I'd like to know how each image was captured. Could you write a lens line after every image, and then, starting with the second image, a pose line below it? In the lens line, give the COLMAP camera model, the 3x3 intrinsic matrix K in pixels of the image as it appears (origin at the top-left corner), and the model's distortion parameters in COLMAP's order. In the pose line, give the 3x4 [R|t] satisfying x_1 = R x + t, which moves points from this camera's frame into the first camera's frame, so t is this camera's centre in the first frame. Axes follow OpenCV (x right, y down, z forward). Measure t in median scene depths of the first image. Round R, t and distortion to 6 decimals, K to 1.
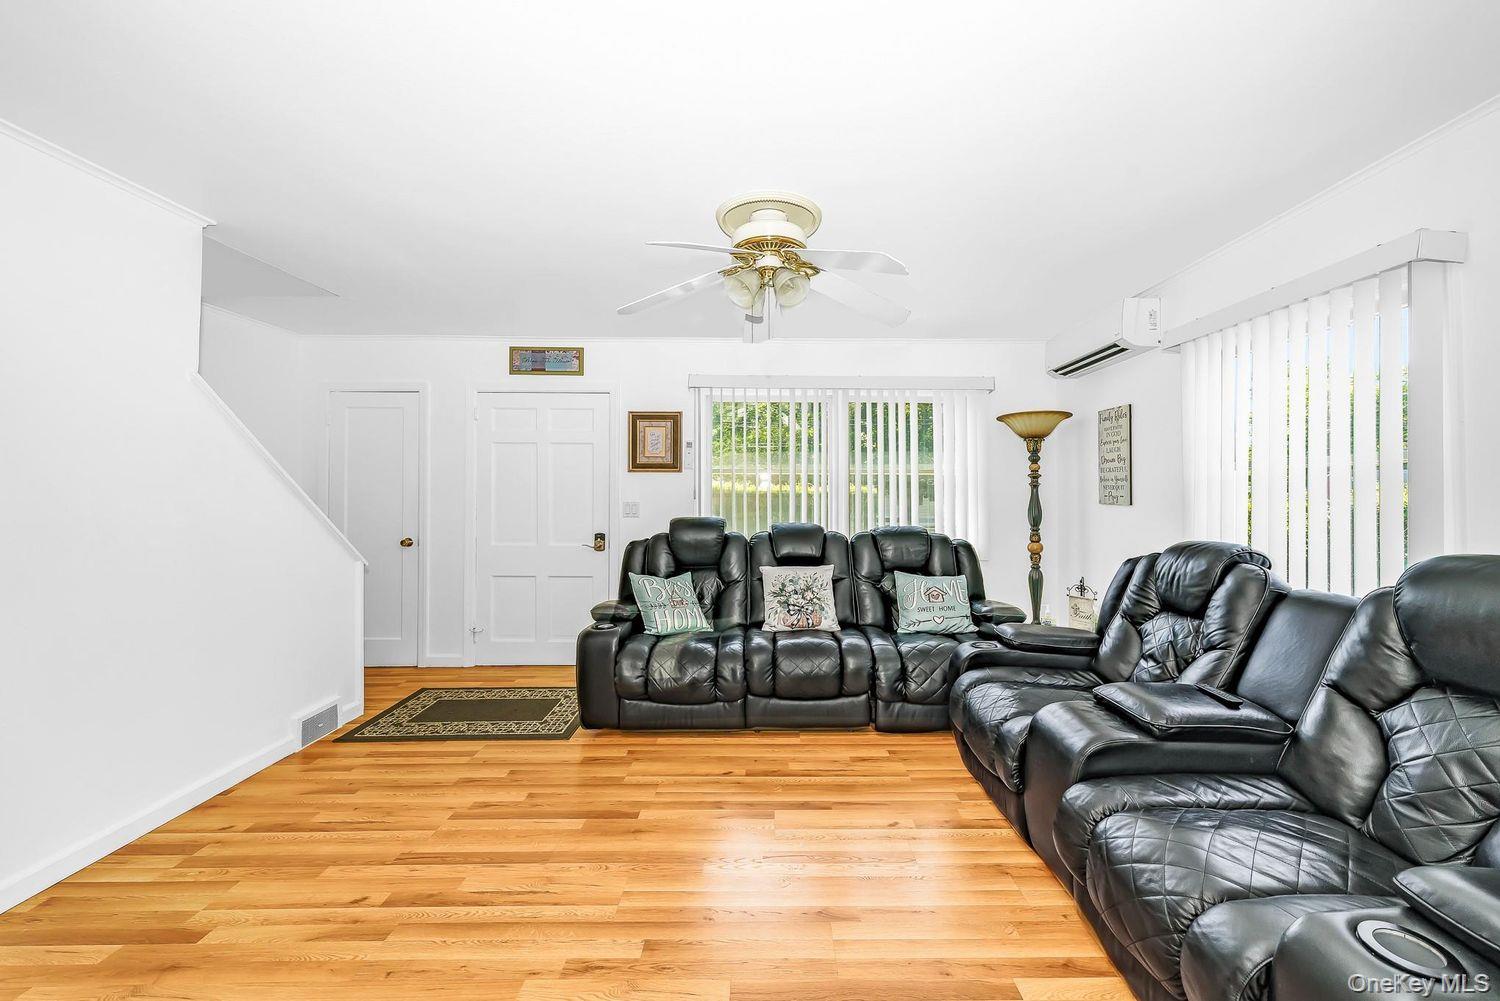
lens RADIAL K [[550.7, 0, 817.6], [0, 550.7, 487.5], [0, 0, 1]] dist [-0.000899, -0.000255]
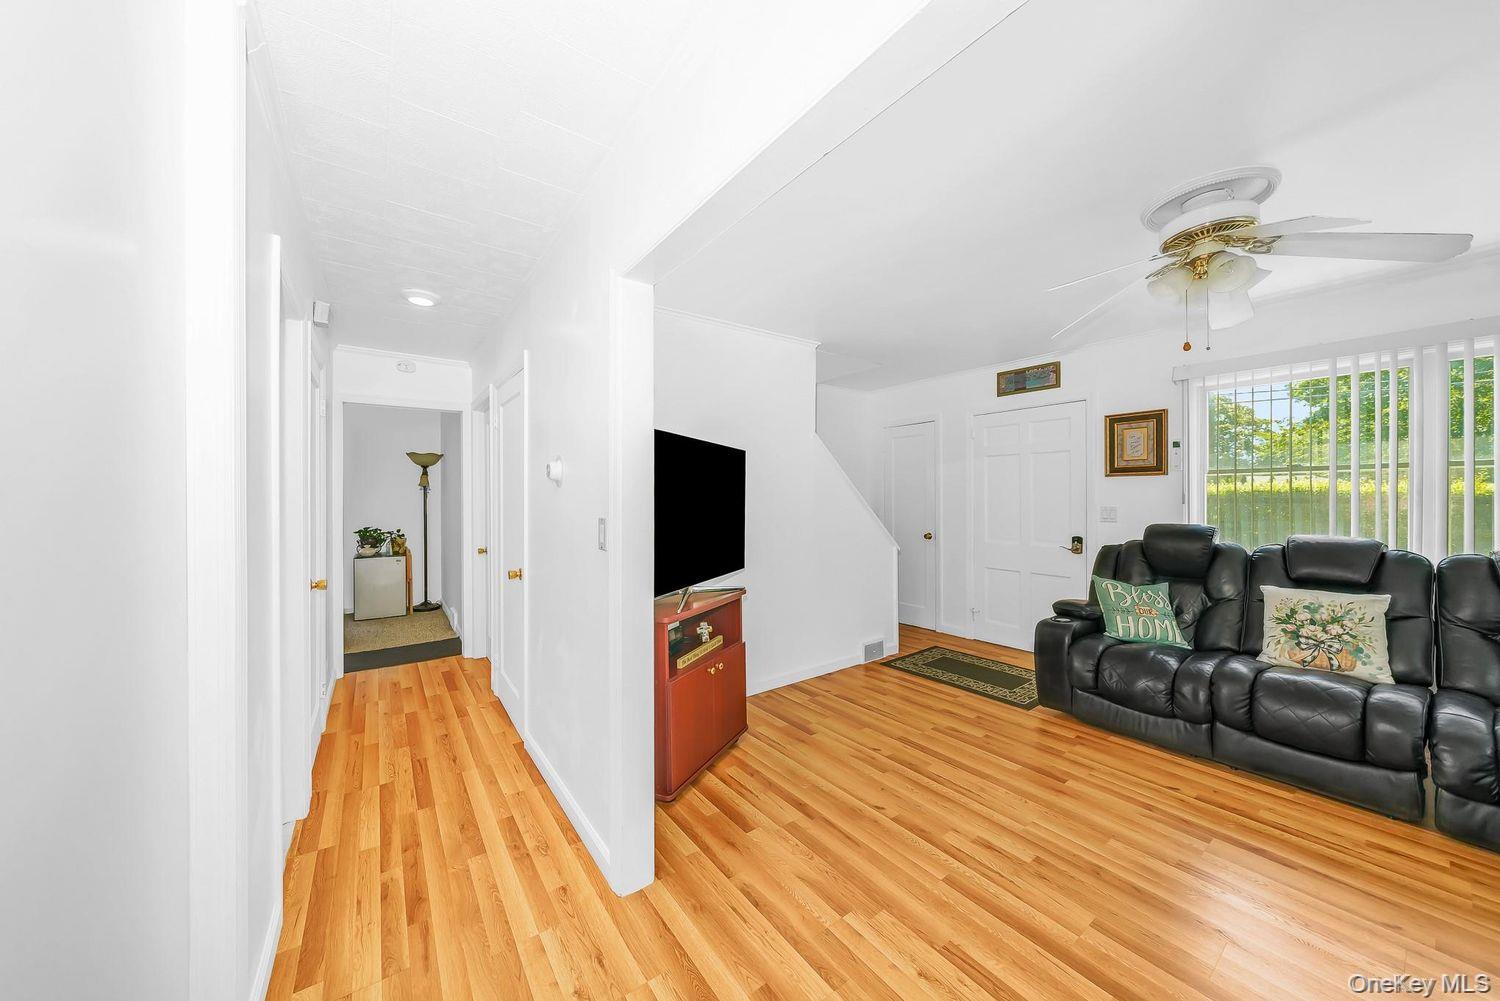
lens RADIAL K [[560.8, 0, 768.9], [0, 560.8, 501.6], [0, 0, 1]] dist [-0.008433, 0.000002]
pose [[0.568059, 0.000950, -0.822988, 0.177804], [0.015027, 0.999821, 0.011527, -0.004927], [0.822851, -0.018915, 0.567942, -0.098125]]
